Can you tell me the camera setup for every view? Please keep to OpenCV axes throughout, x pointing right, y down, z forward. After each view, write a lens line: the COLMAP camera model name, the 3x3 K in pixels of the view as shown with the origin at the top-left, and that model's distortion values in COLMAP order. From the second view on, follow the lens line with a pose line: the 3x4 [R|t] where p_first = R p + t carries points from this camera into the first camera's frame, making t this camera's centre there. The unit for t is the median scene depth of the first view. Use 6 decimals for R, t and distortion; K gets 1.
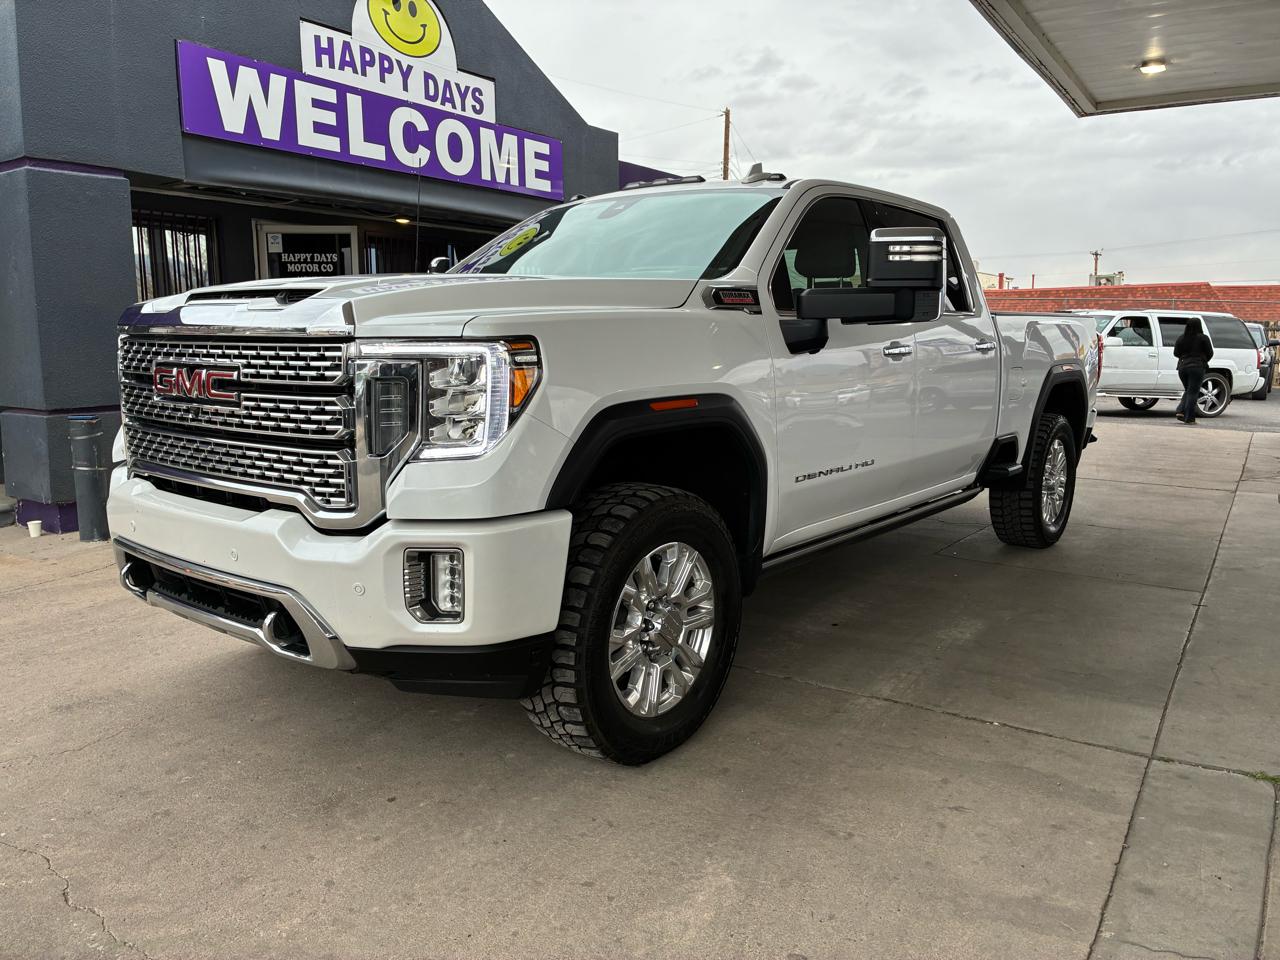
lens RADIAL K [[998.0, 0, 644.8], [0, 998.0, 480.7], [0, 0, 1]] dist [0.043520, -0.067442]
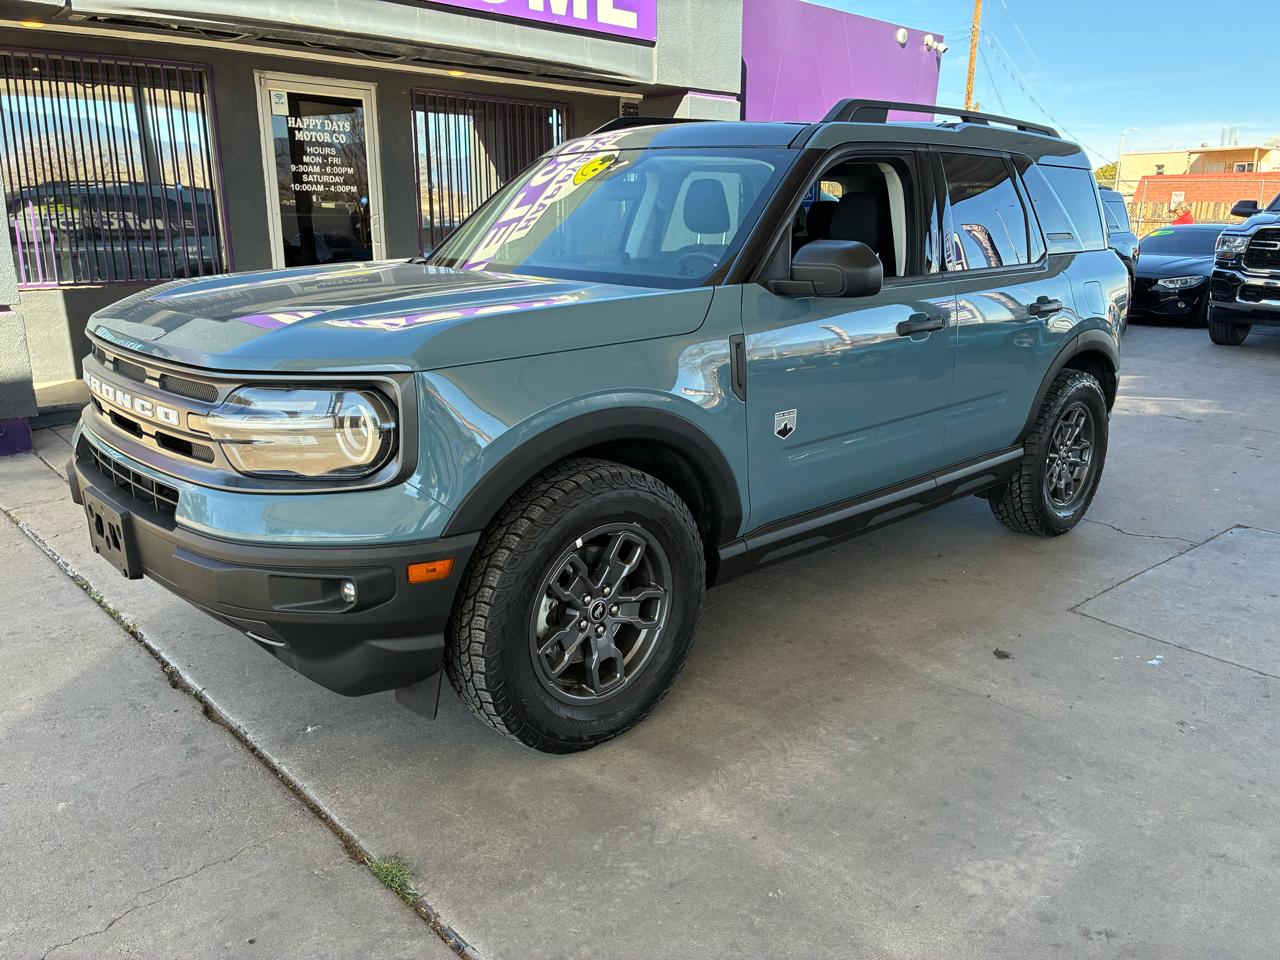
lens RADIAL K [[998.0, 0, 634.7], [0, 998.0, 480.7], [0, 0, 1]] dist [0.043520, -0.067442]
pose [[0.970387, 0.067661, -0.231885, 0.122752], [-0.042540, 0.992834, 0.111678, -0.038109], [0.237779, -0.098507, 0.966311, 0.271996]]
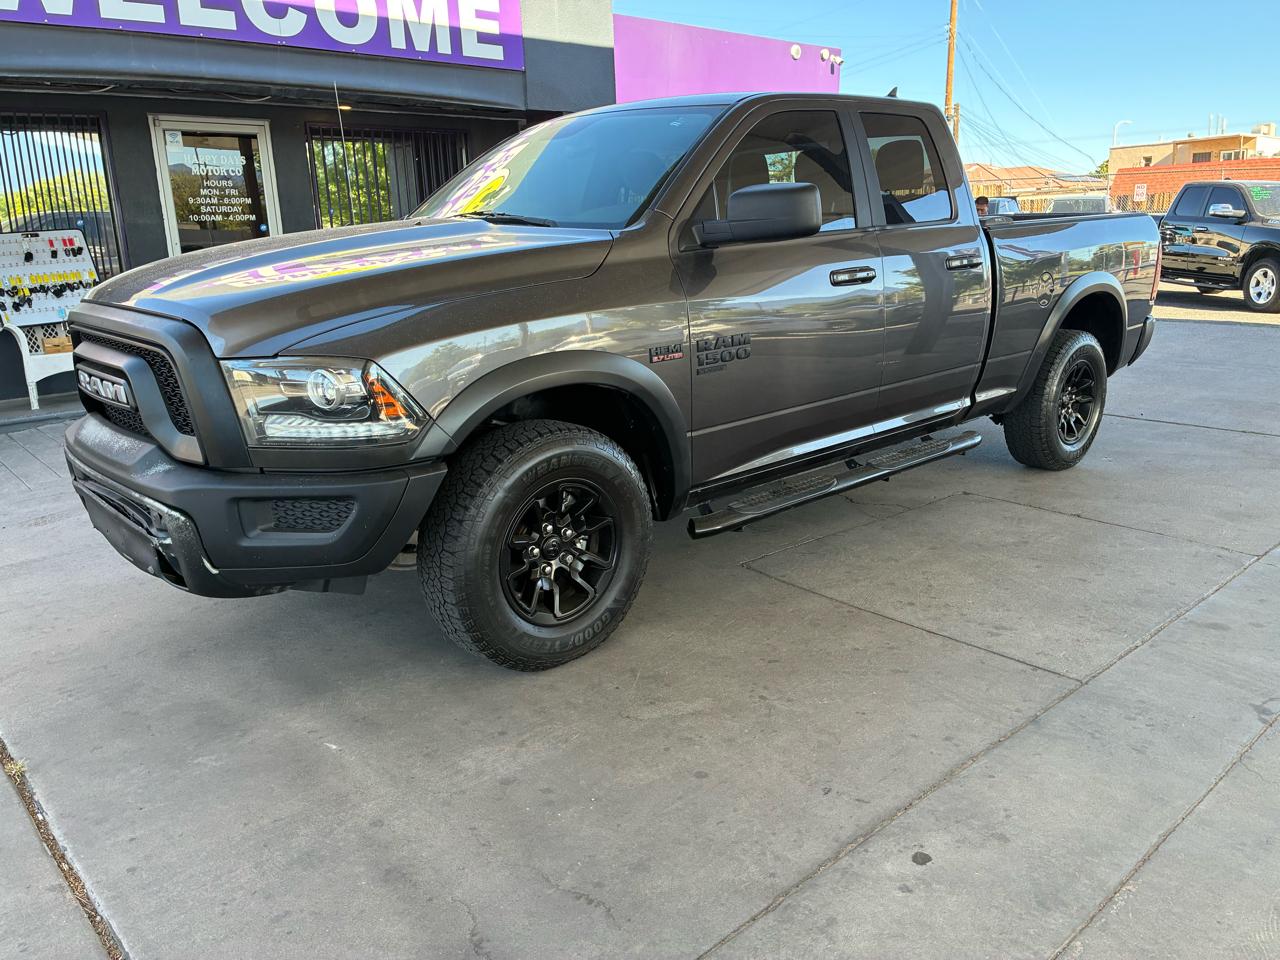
lens RADIAL K [[998.0, 0, 646.6], [0, 998.0, 473.3], [0, 0, 1]] dist [0.043520, -0.067442]
pose [[0.968419, 0.029896, -0.247531, 0.274320], [-0.006273, 0.995392, 0.095681, -0.035634], [0.249251, -0.091107, 0.964144, 0.243117]]
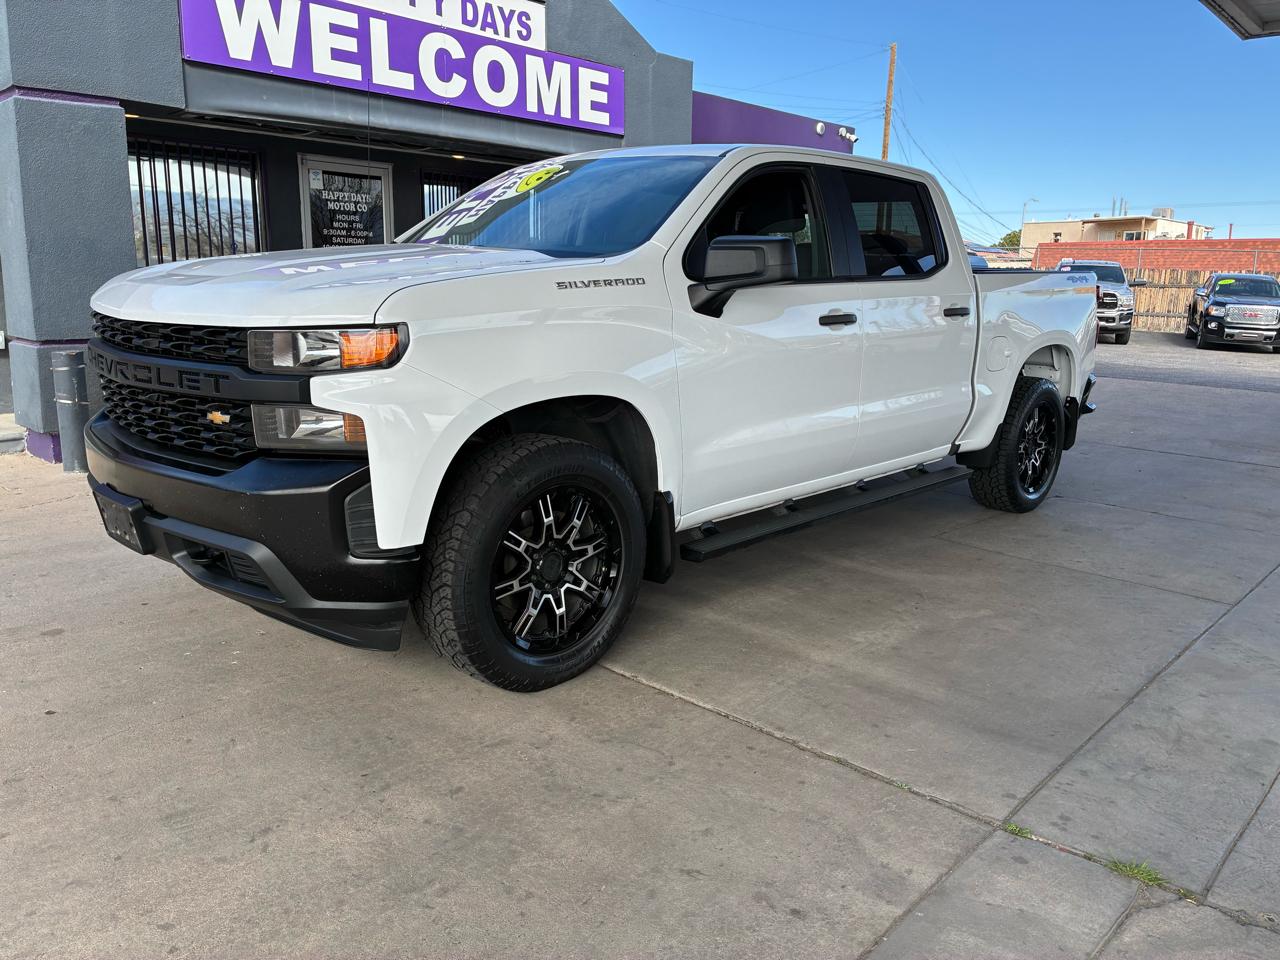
lens RADIAL K [[998.0, 0, 646.5], [0, 998.0, 476.0], [0, 0, 1]] dist [0.043520, -0.067442]
pose [[0.986016, 0.050370, -0.158859, 0.126327], [-0.042941, 0.997833, 0.049855, -0.008307], [0.161026, -0.042336, 0.986042, 0.072734]]
